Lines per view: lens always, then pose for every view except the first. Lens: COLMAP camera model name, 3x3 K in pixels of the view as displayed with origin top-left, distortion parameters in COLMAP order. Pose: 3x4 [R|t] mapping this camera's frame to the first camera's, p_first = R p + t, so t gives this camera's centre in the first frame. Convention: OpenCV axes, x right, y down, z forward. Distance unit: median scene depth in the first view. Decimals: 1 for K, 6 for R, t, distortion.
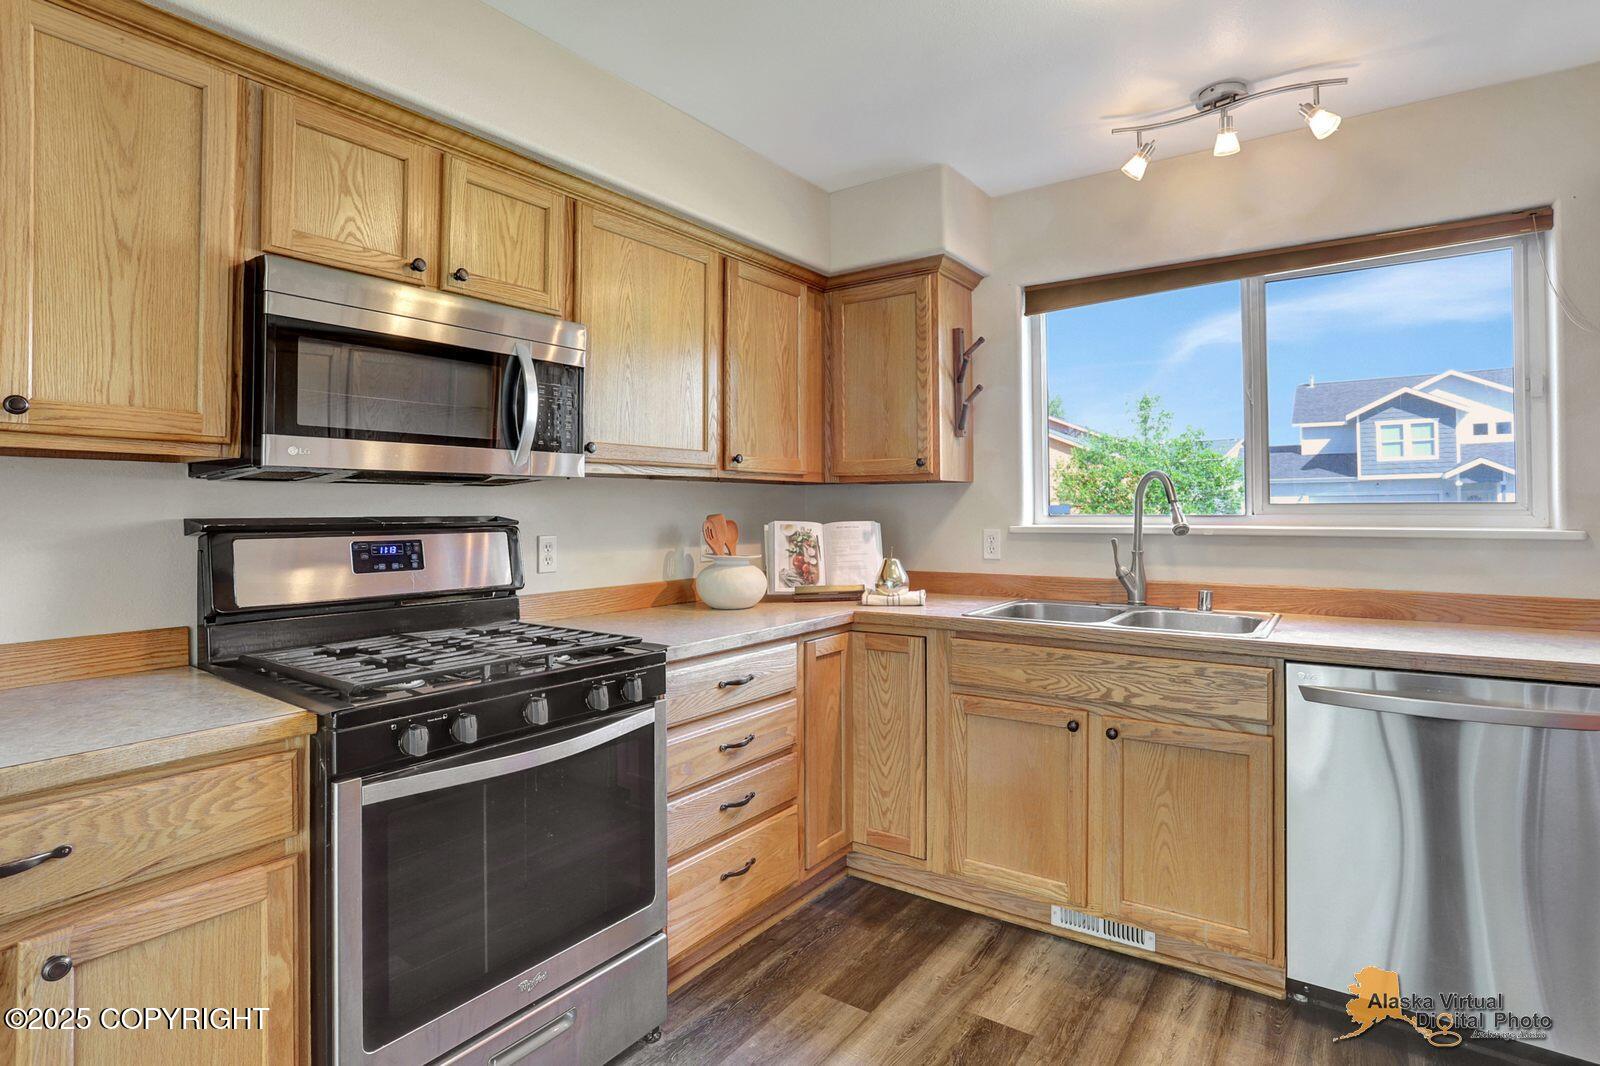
lens RADIAL K [[787.5, 0, 841.7], [0, 787.5, 488.7], [0, 0, 1]] dist [-0.064822, 0.035087]
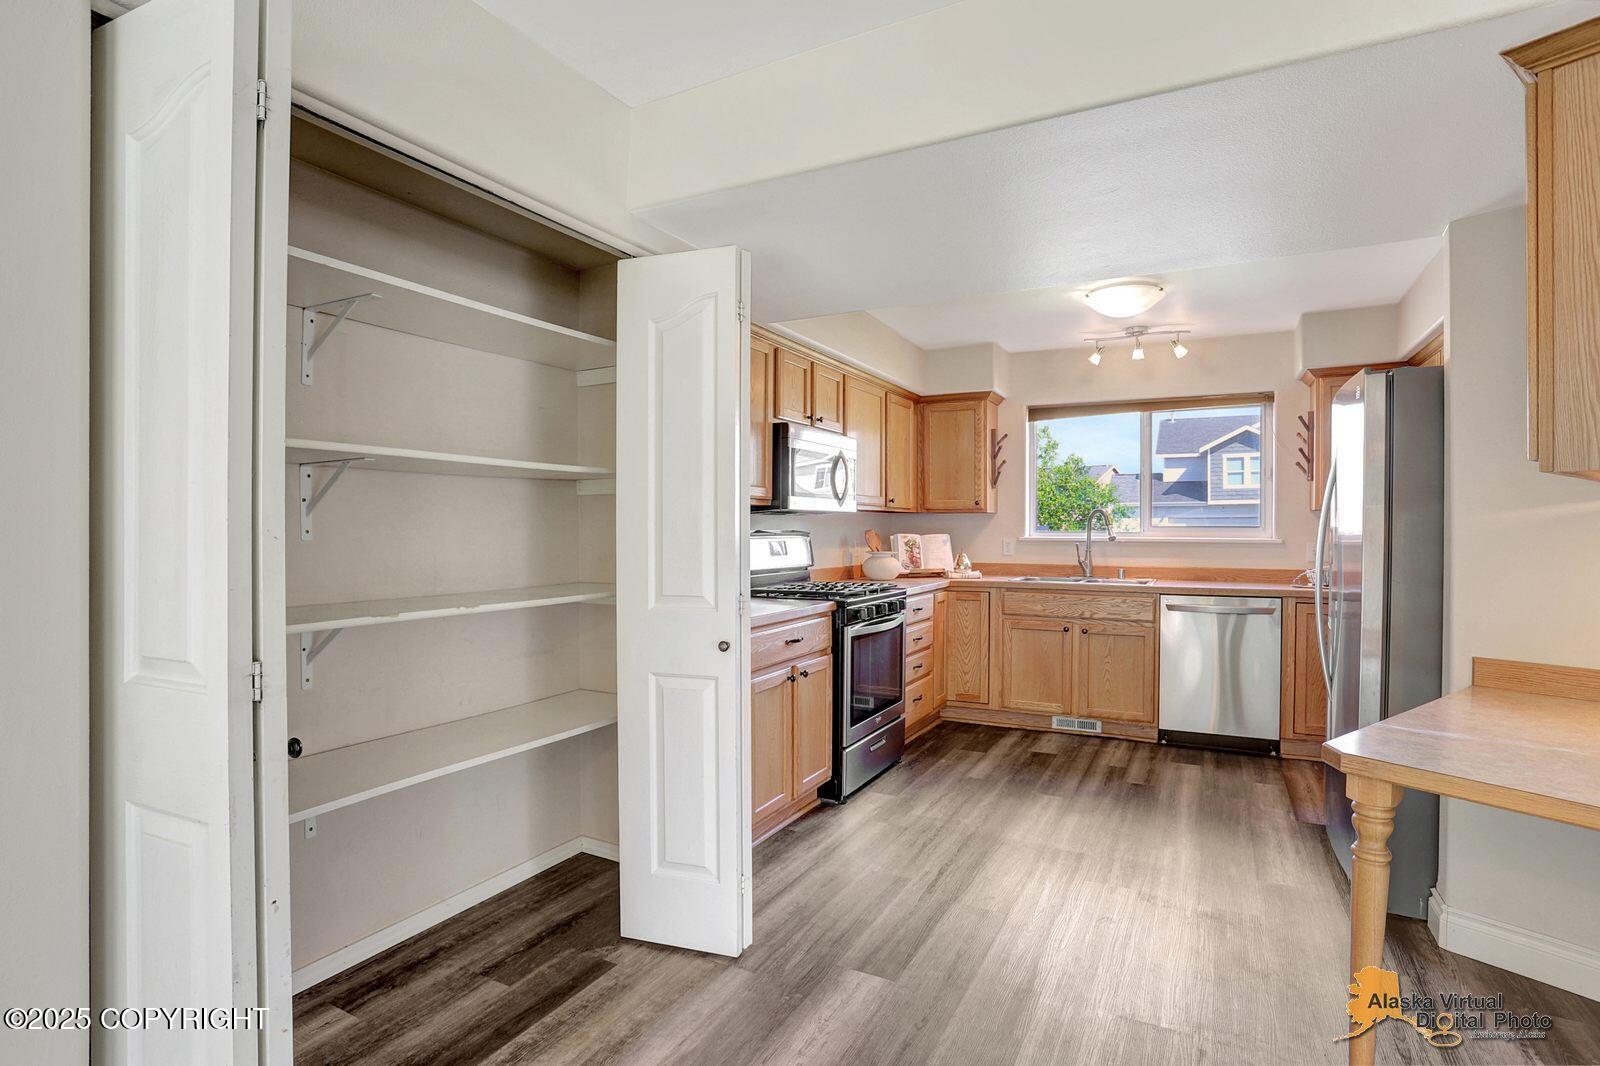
lens RADIAL K [[785.4, 0, 840.0], [0, 785.4, 533.6], [0, 0, 1]] dist [-0.076218, 0.042045]
pose [[0.989620, 0.002962, 0.143680, -0.559918], [-0.007910, 0.999395, 0.033881, -0.023365], [-0.143492, -0.034666, 0.989044, -0.912273]]
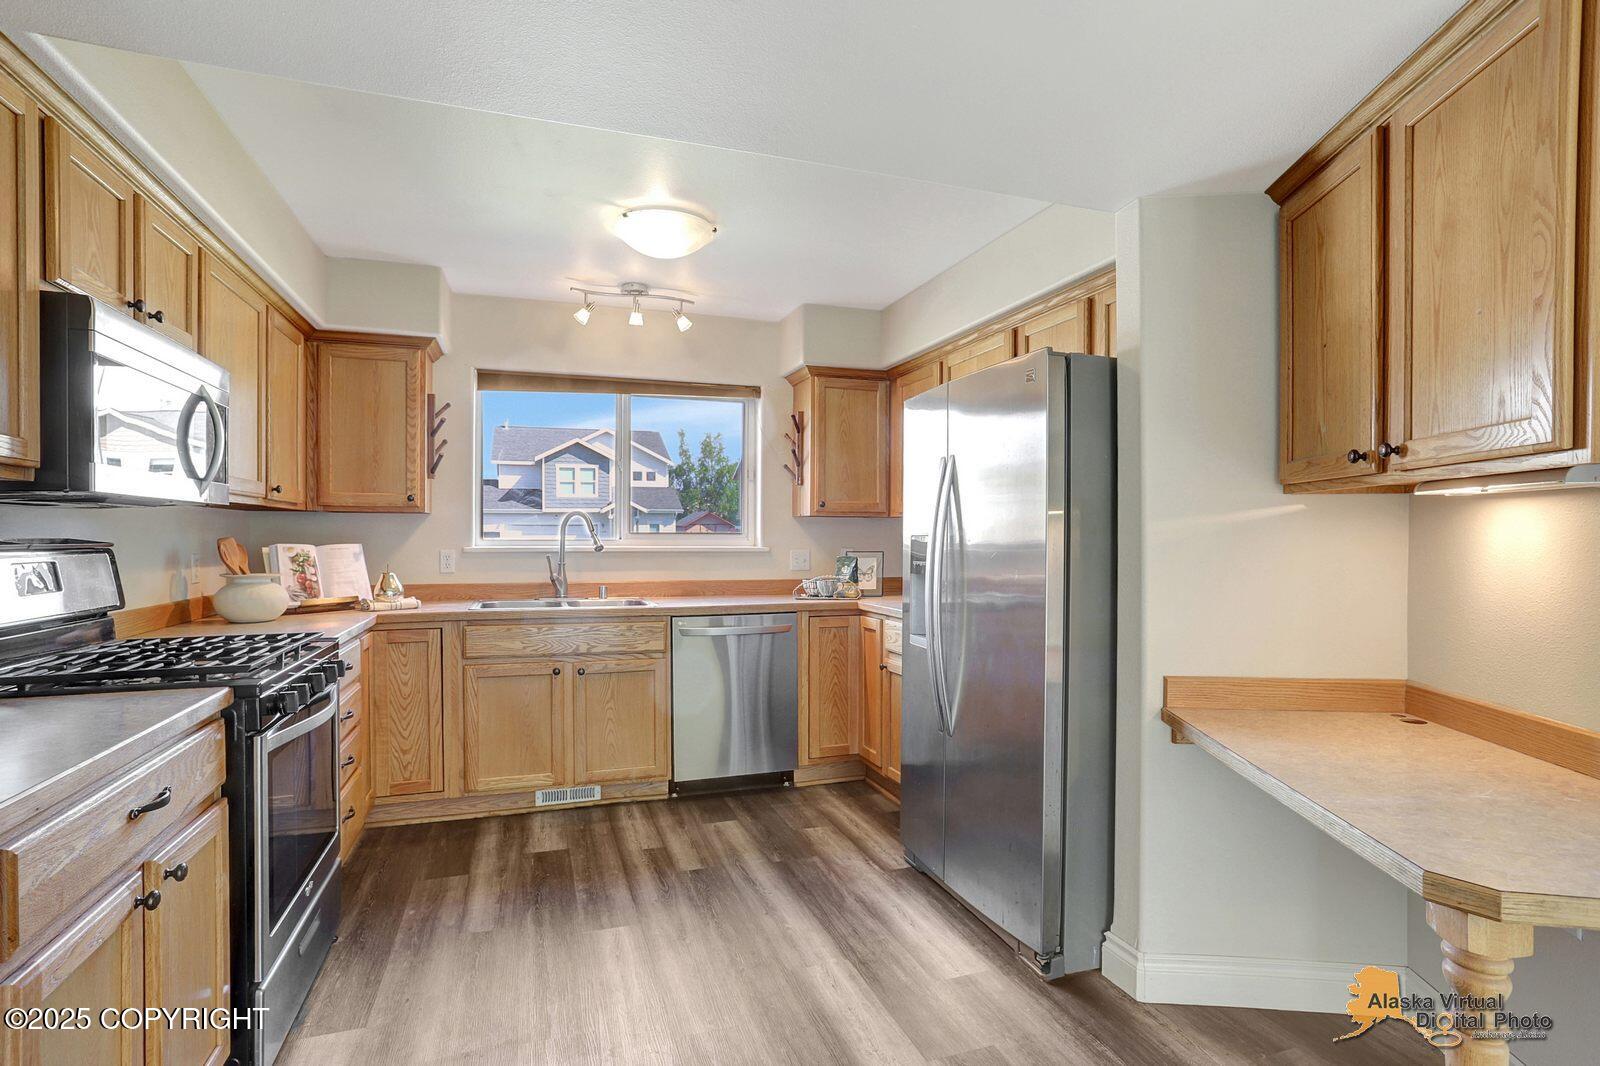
lens RADIAL K [[771.9, 0, 786.5], [0, 771.9, 544.9], [0, 0, 1]] dist [-0.059166, 0.028598]
pose [[0.602865, -0.004647, 0.797830, -0.594671], [-0.026449, 0.999317, 0.025806, -0.005245], [-0.797405, -0.036659, 0.602330, -0.270445]]
